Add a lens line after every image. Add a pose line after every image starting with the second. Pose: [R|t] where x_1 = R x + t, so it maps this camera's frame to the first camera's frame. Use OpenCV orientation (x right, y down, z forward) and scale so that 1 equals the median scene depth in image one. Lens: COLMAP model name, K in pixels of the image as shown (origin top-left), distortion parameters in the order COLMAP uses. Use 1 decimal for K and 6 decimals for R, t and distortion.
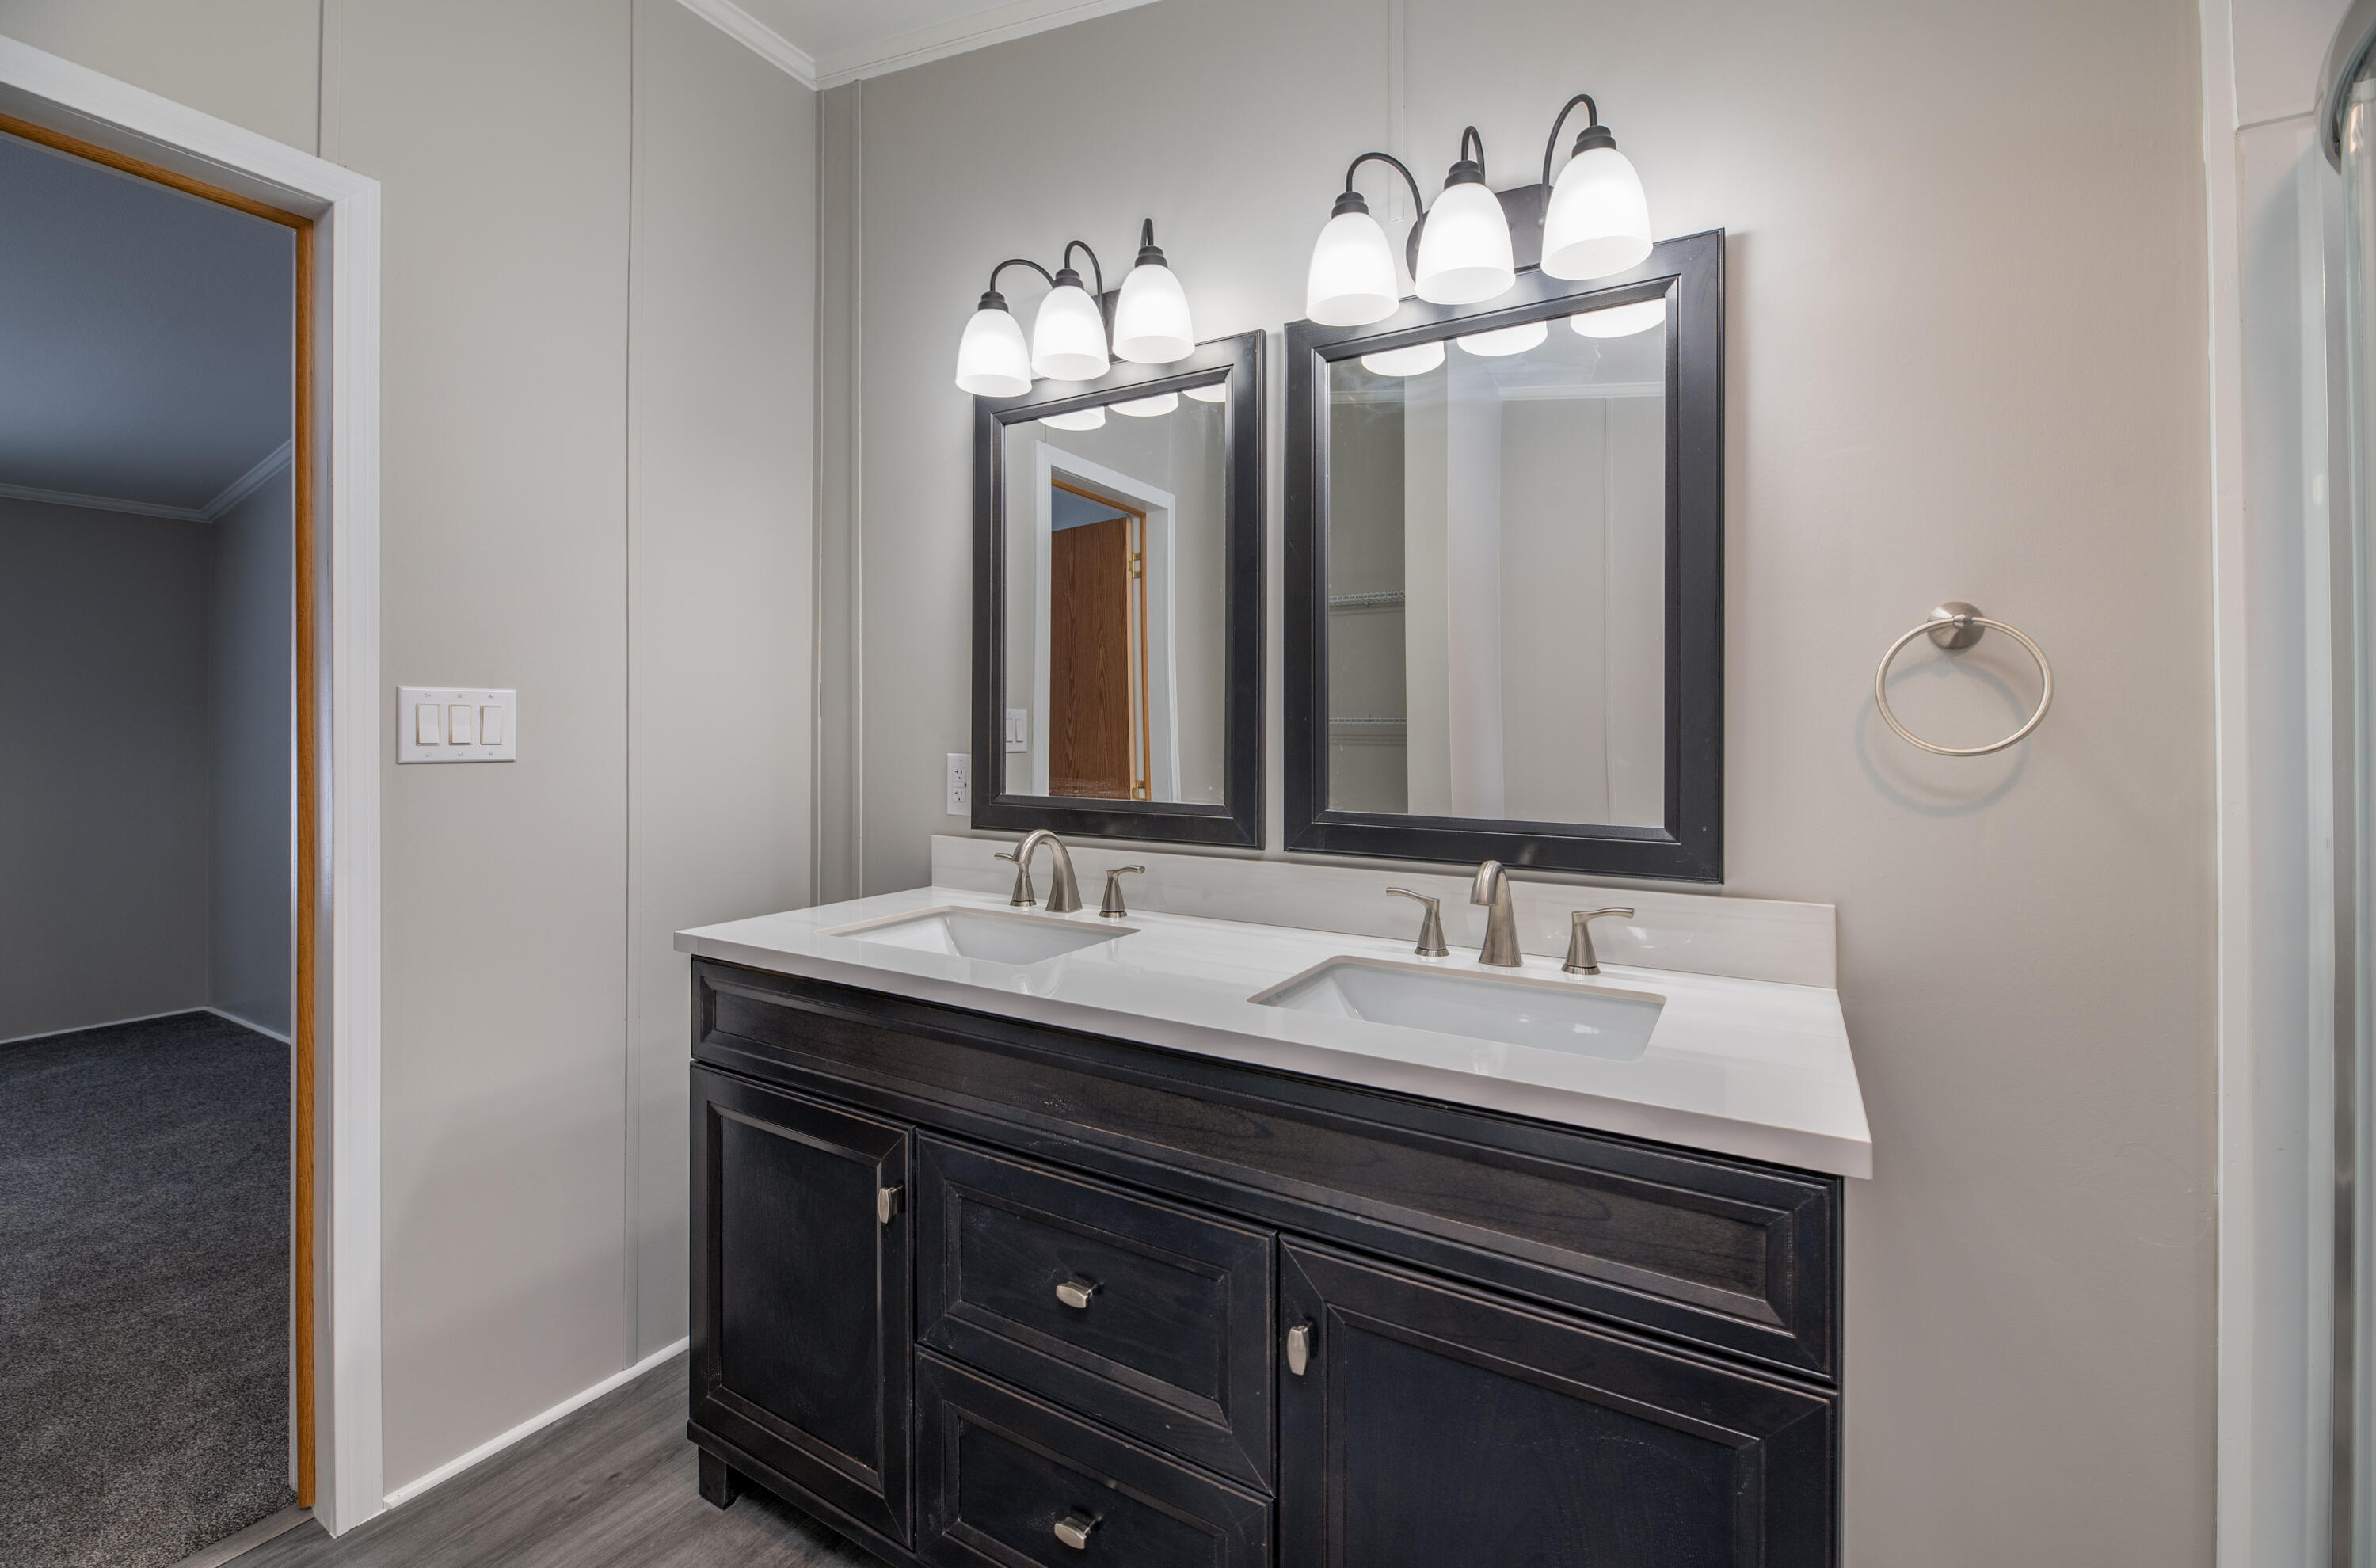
lens RADIAL K [[1013.1, 0, 1180.5], [0, 1013.1, 749.5], [0, 0, 1]] dist [-0.006578, -0.000235]
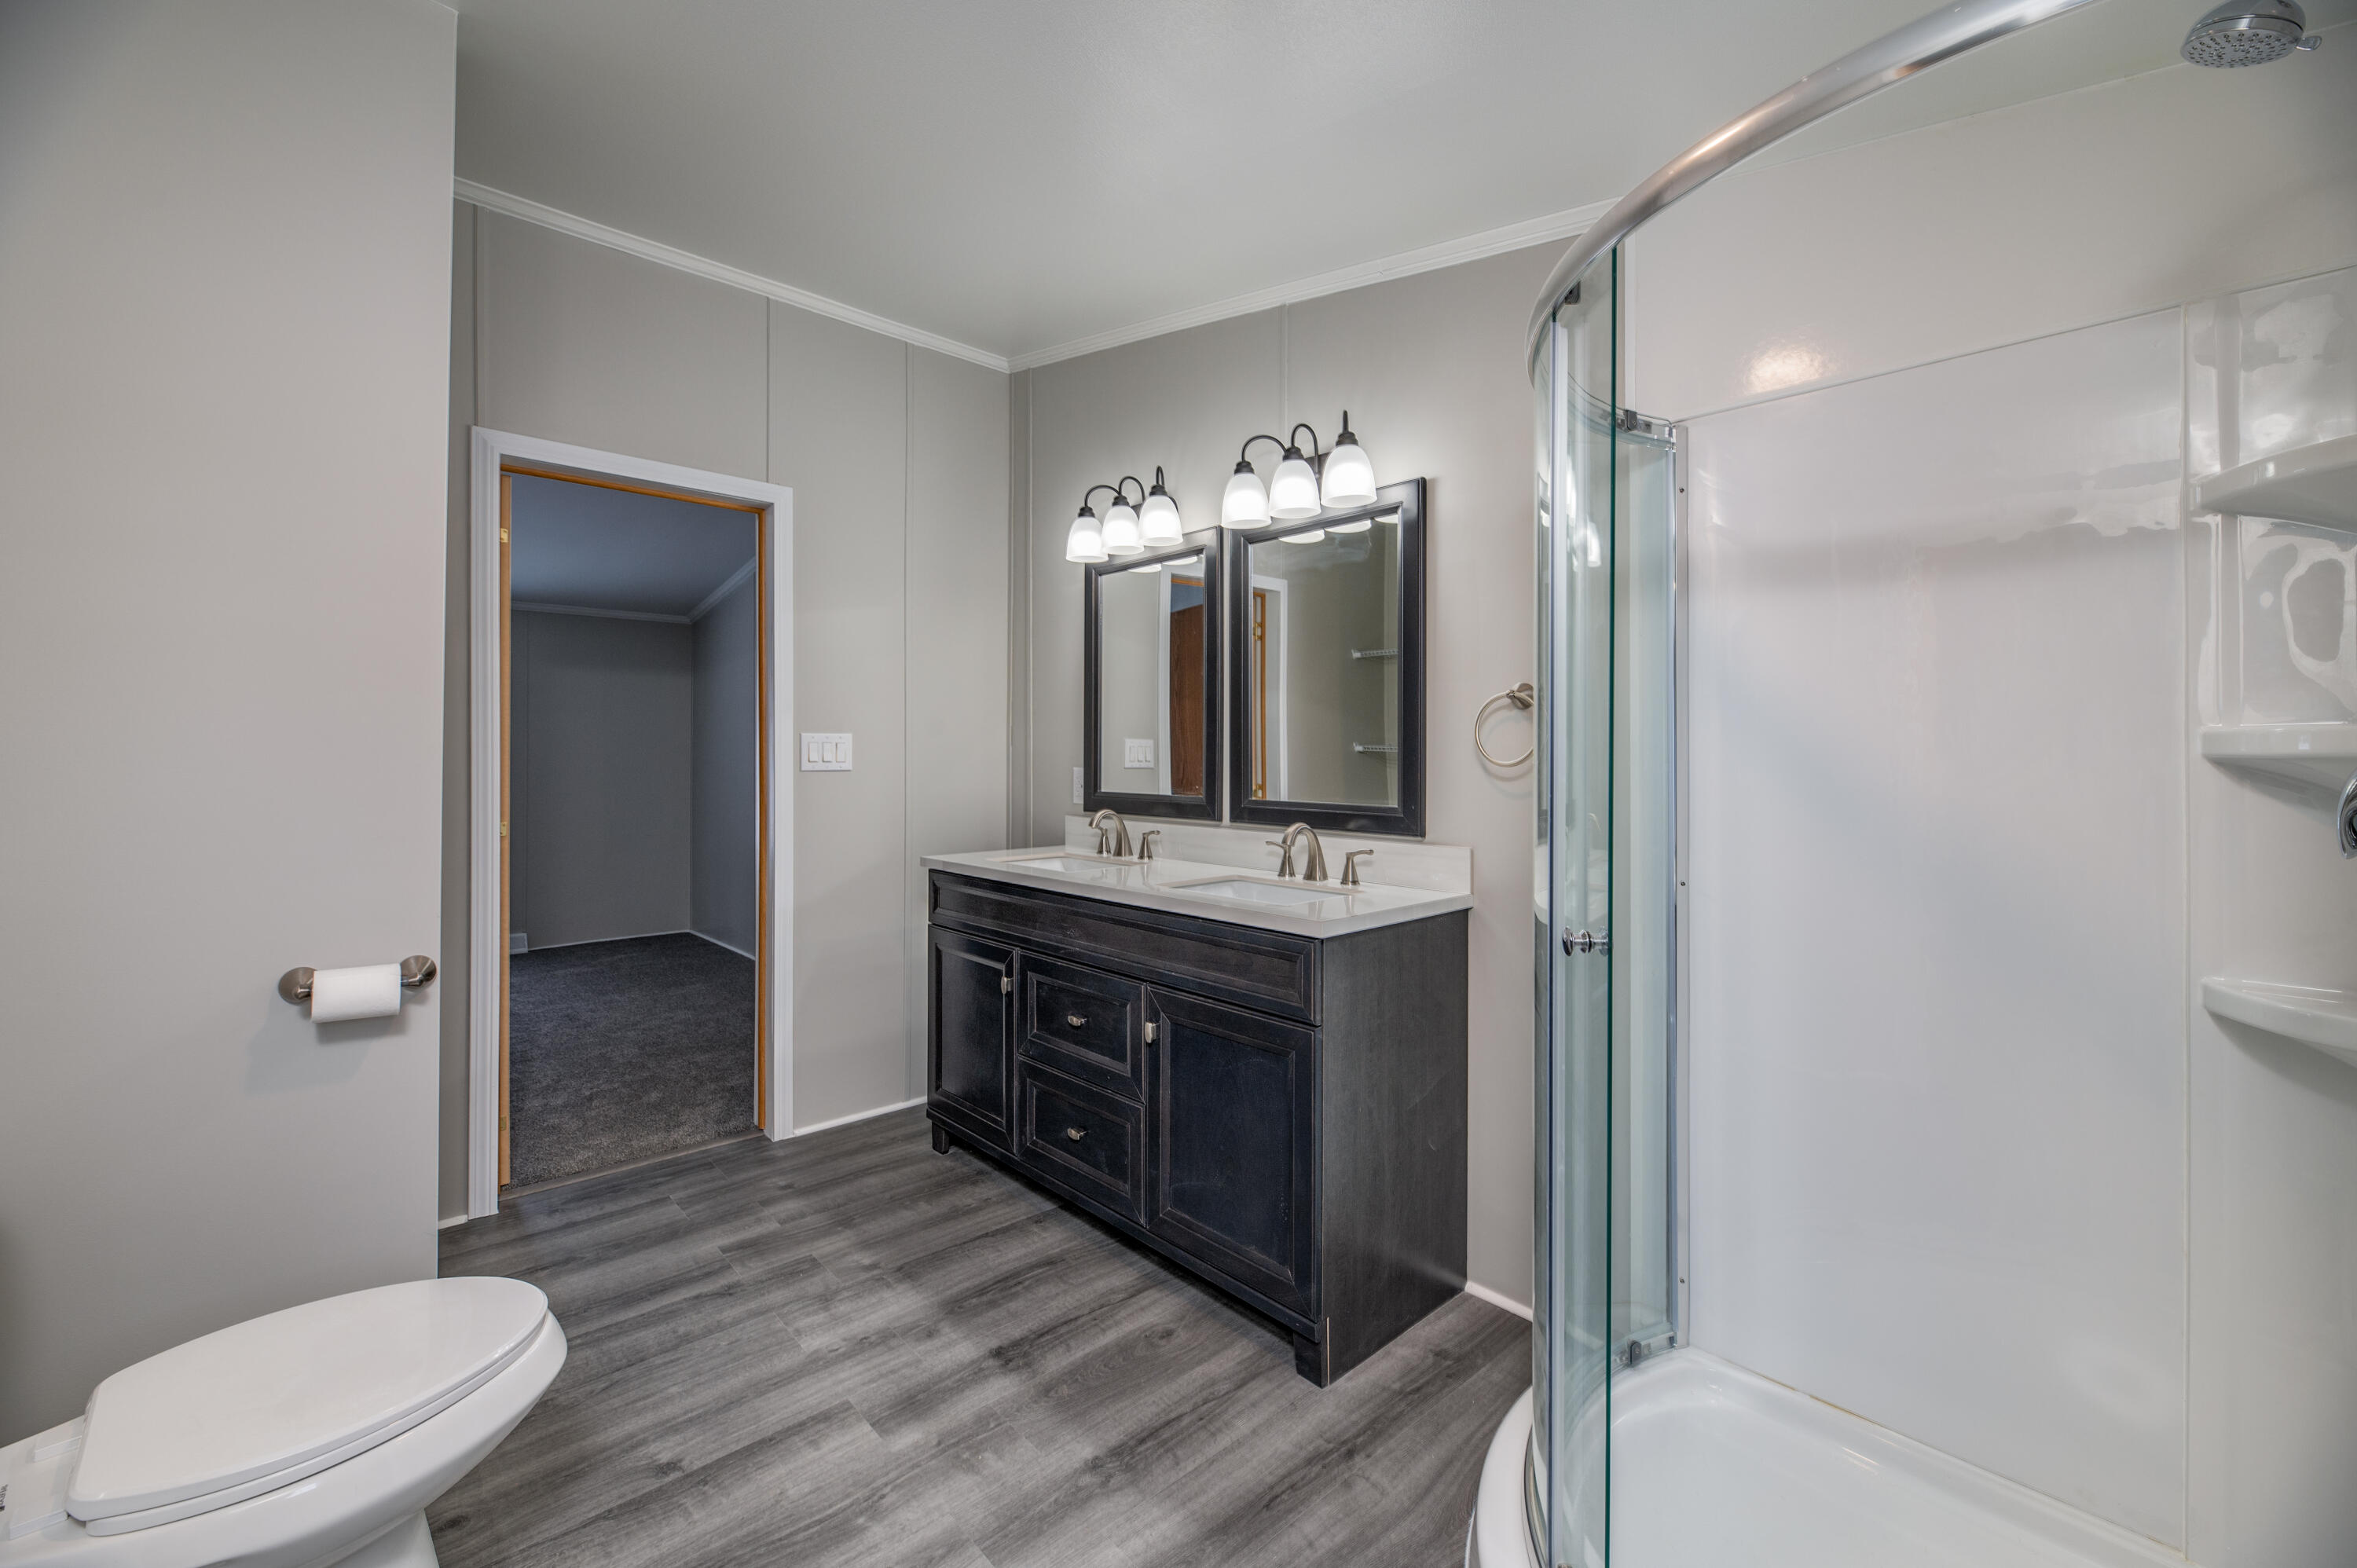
lens RADIAL K [[963.4, 0, 1183.4], [0, 963.4, 758.1], [0, 0, 1]] dist [0.001508, 0.000023]
pose [[0.963037, -0.004281, -0.269335, 0.499199], [0.002944, 0.999981, -0.005367, -0.000811], [0.269353, 0.004376, 0.963032, -0.674442]]
